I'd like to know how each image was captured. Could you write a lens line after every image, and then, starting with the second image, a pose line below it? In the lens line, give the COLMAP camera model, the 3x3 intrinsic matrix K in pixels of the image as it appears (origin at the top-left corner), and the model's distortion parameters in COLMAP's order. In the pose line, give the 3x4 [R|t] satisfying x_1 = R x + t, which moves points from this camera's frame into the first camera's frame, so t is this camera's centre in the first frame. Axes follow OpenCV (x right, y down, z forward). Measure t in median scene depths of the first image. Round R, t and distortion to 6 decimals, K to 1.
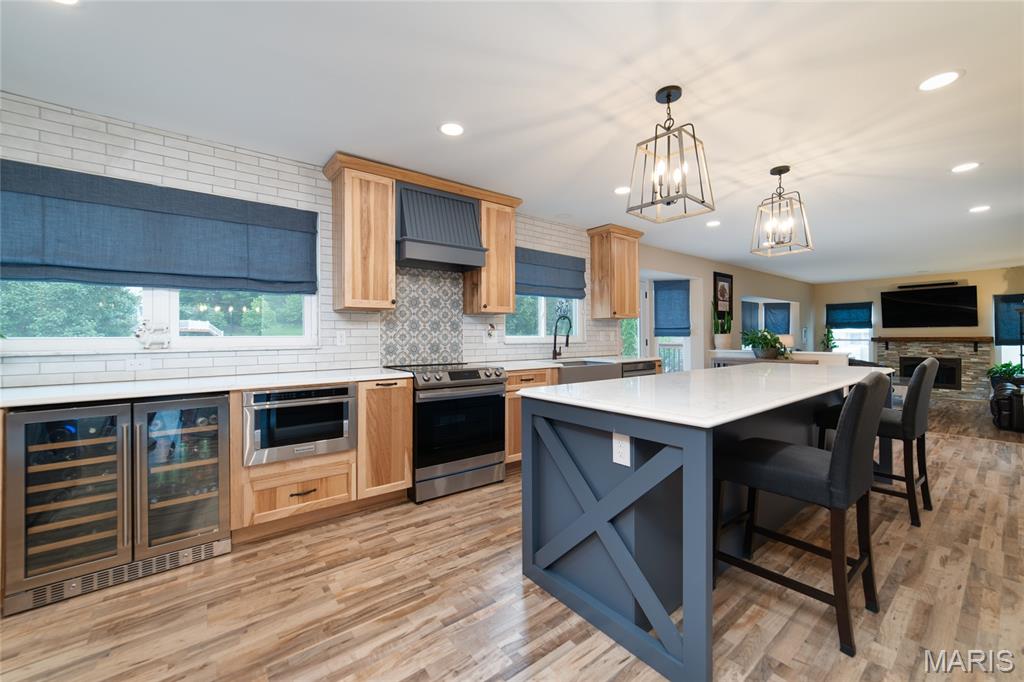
lens RADIAL K [[403.0, 0, 510.9], [0, 403.0, 333.6], [0, 0, 1]] dist [-0.008212, 0.002619]
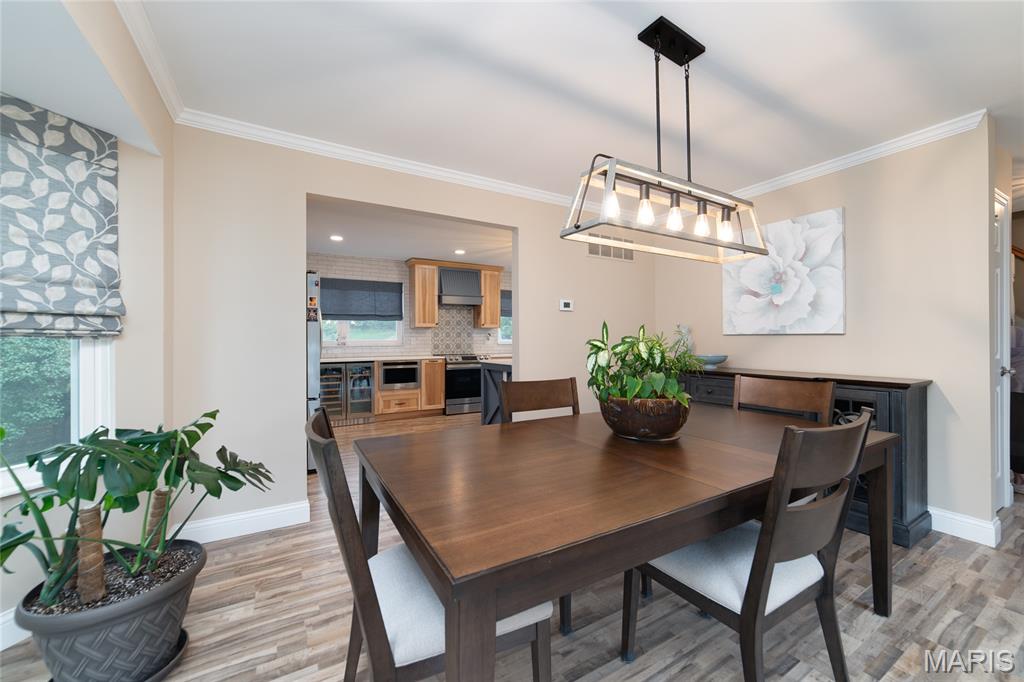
lens RADIAL K [[403.0, 0, 512.3], [0, 403.0, 340.6], [0, 0, 1]] dist [-0.008212, 0.002619]
pose [[0.992133, 0.001617, -0.125177, 0.388849], [-0.000600, 0.999966, 0.008164, -0.008252], [0.125186, -0.008025, 0.992101, -1.119009]]
